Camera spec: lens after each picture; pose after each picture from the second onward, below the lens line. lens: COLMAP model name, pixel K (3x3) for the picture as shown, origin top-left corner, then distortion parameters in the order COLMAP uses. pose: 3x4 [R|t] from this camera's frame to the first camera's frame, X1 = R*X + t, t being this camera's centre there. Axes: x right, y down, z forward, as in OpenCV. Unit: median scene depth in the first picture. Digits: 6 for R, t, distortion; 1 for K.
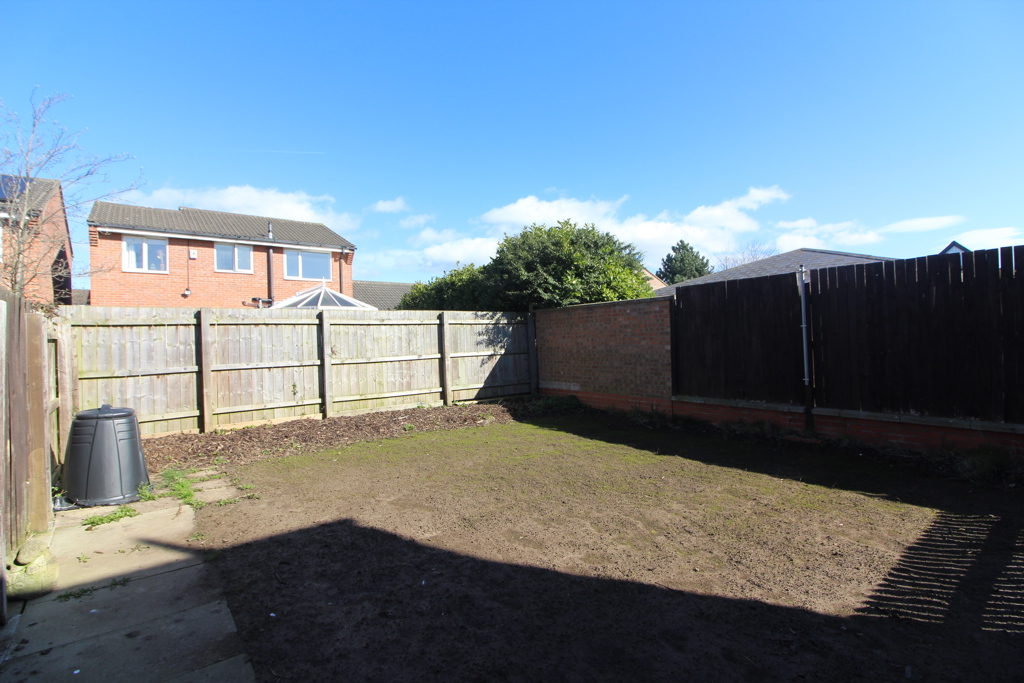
lens RADIAL K [[476.1, 0, 516.3], [0, 476.1, 338.1], [0, 0, 1]] dist [-0.014884, -0.003426]
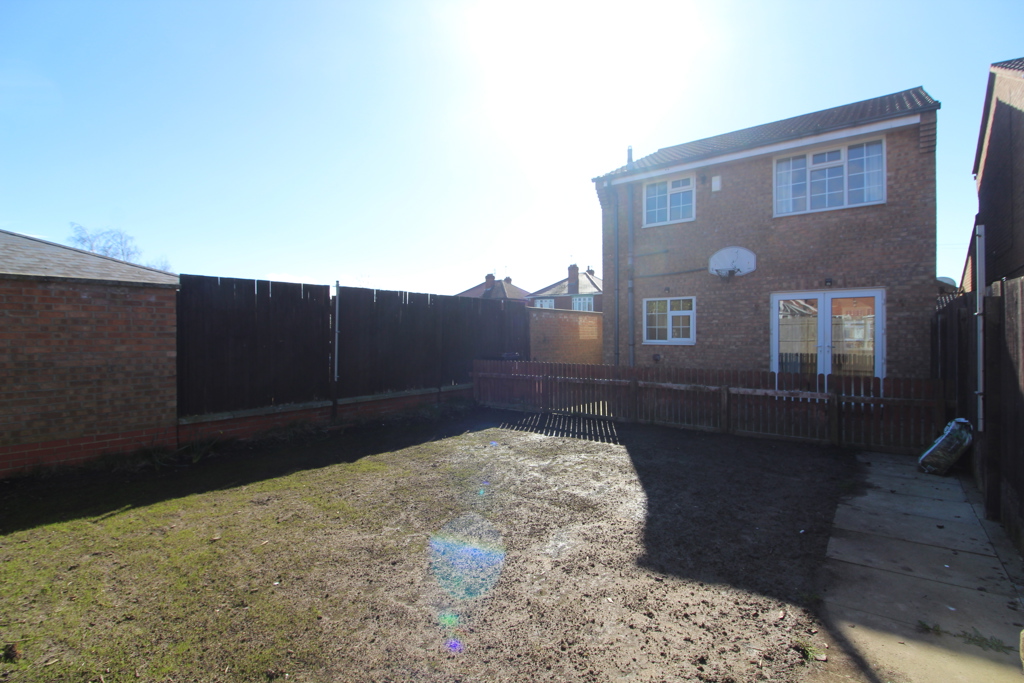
lens RADIAL K [[476.1, 0, 516.4], [0, 476.1, 337.8], [0, 0, 1]] dist [-0.014884, -0.003426]
pose [[-0.237174, 0.022423, 0.971208, -0.512462], [0.008718, 0.999742, -0.020953, 0.014447], [-0.971428, 0.003498, -0.237308, 0.655542]]
